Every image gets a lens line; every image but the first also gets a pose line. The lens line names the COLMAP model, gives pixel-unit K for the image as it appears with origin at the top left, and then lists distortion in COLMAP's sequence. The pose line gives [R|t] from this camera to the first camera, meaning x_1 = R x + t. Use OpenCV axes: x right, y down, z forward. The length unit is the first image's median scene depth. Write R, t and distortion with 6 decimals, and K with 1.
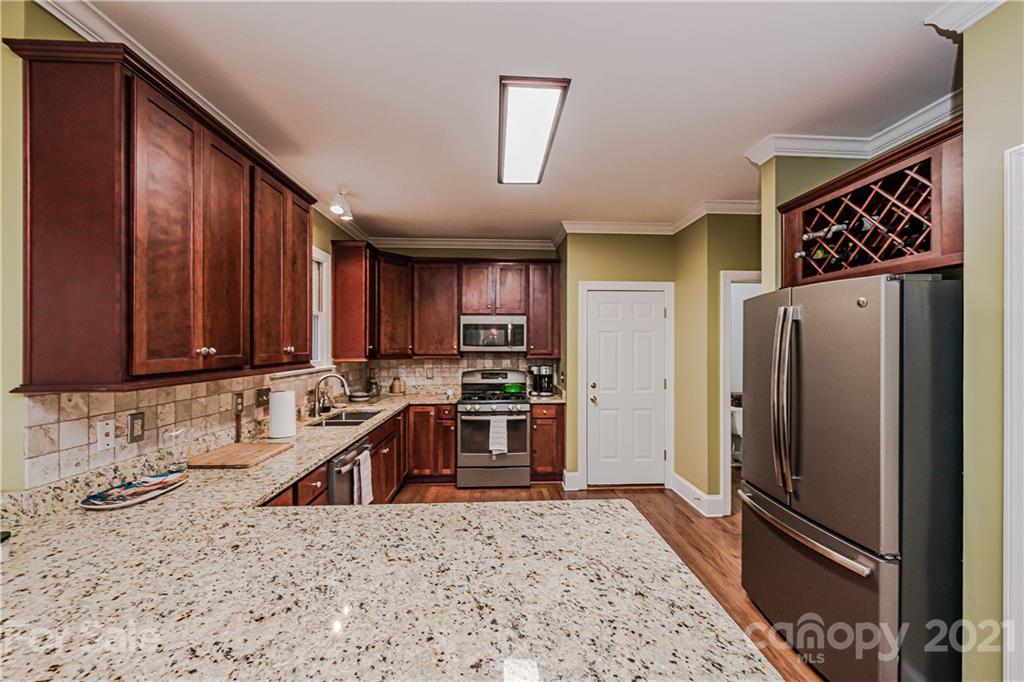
lens RADIAL K [[405.2, 0, 523.9], [0, 405.2, 356.7], [0, 0, 1]] dist [0.003756, -0.000160]
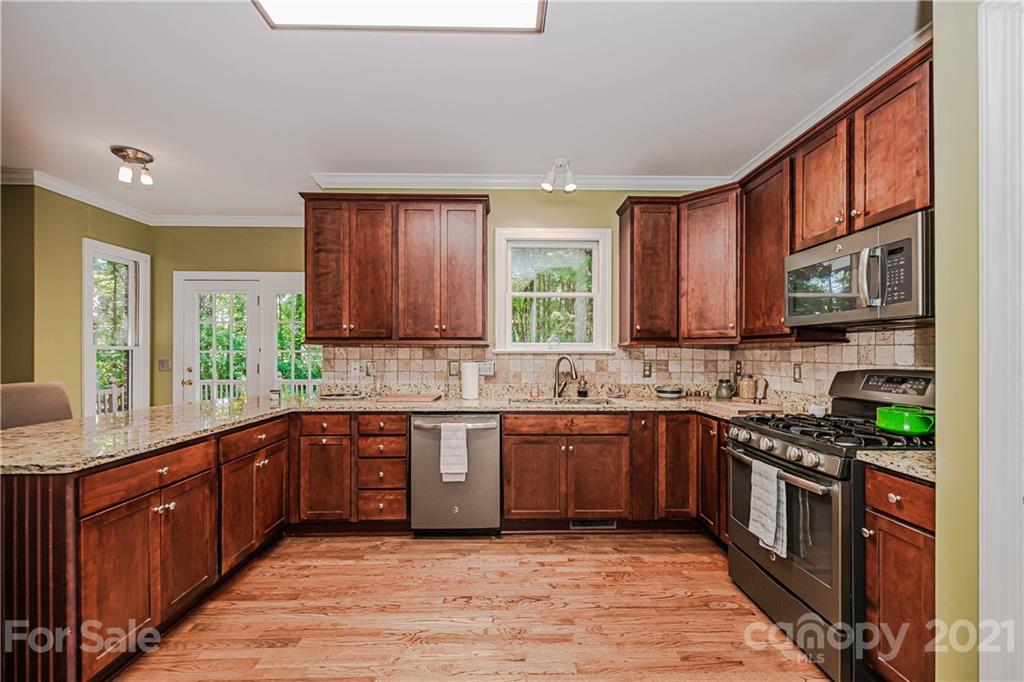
lens RADIAL K [[405.2, 0, 515.3], [0, 405.2, 335.6], [0, 0, 1]] dist [0.003756, -0.000160]
pose [[-0.033453, -0.043433, -0.998496, 0.398697], [-0.032090, 0.998587, -0.042362, 0.030831], [0.998925, 0.030624, -0.034800, 0.719298]]
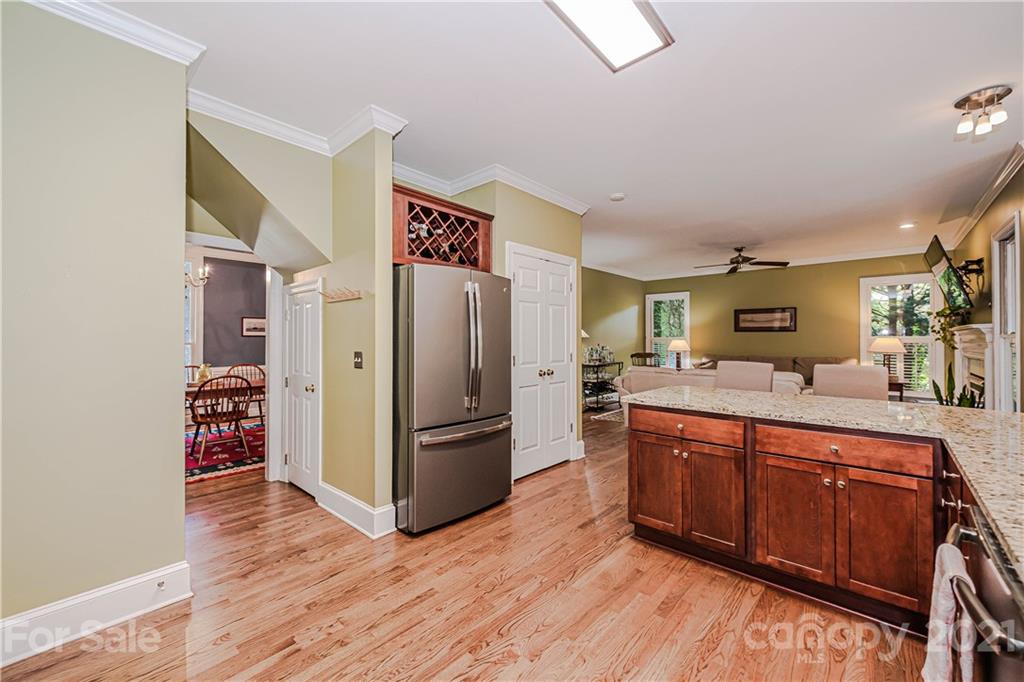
lens RADIAL K [[405.2, 0, 514.3], [0, 405.2, 332.0], [0, 0, 1]] dist [0.003756, -0.000160]
pose [[-0.700153, 0.008659, 0.713940, -0.233407], [0.013640, 0.999906, 0.001249, 0.026627], [-0.713862, 0.010613, -0.700206, 0.907296]]
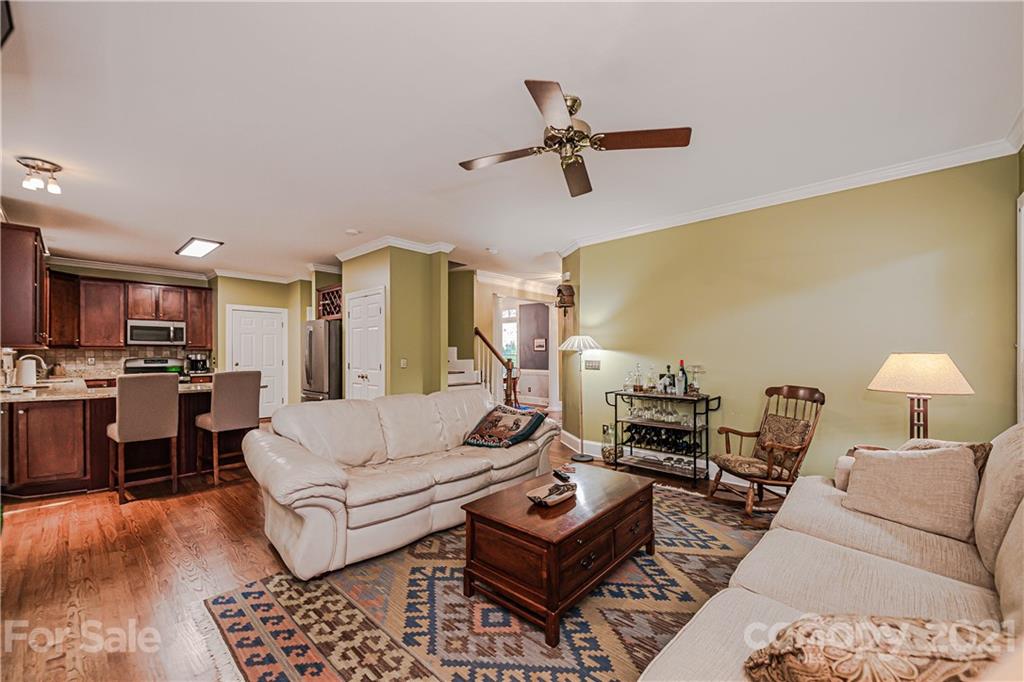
lens RADIAL K [[405.2, 0, 511.2], [0, 405.2, 352.5], [0, 0, 1]] dist [0.003756, -0.000160]
pose [[0.729601, 0.001489, 0.683871, -0.163005], [0.019680, 0.999538, -0.023172, 0.085173], [-0.683590, 0.030365, 0.729235, -1.100980]]
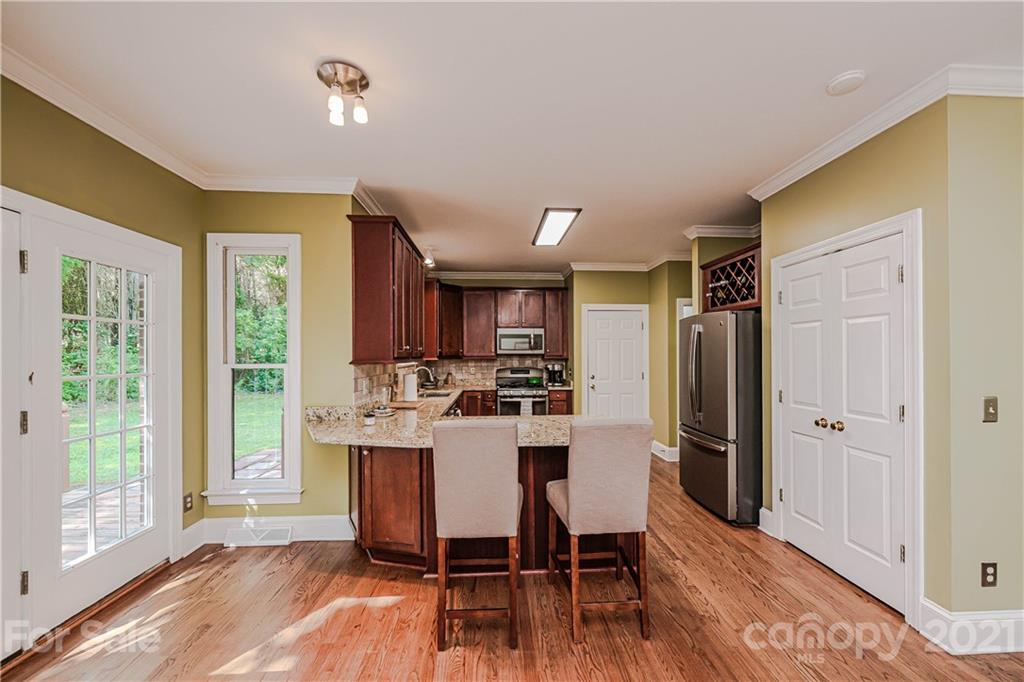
lens RADIAL K [[405.2, 0, 518.8], [0, 405.2, 359.1], [0, 0, 1]] dist [0.003756, -0.000160]
pose [[0.999991, -0.002902, -0.003010, -0.083928], [0.002844, 0.999815, -0.019042, 0.034533], [0.003065, 0.019033, 0.999814, -0.429674]]
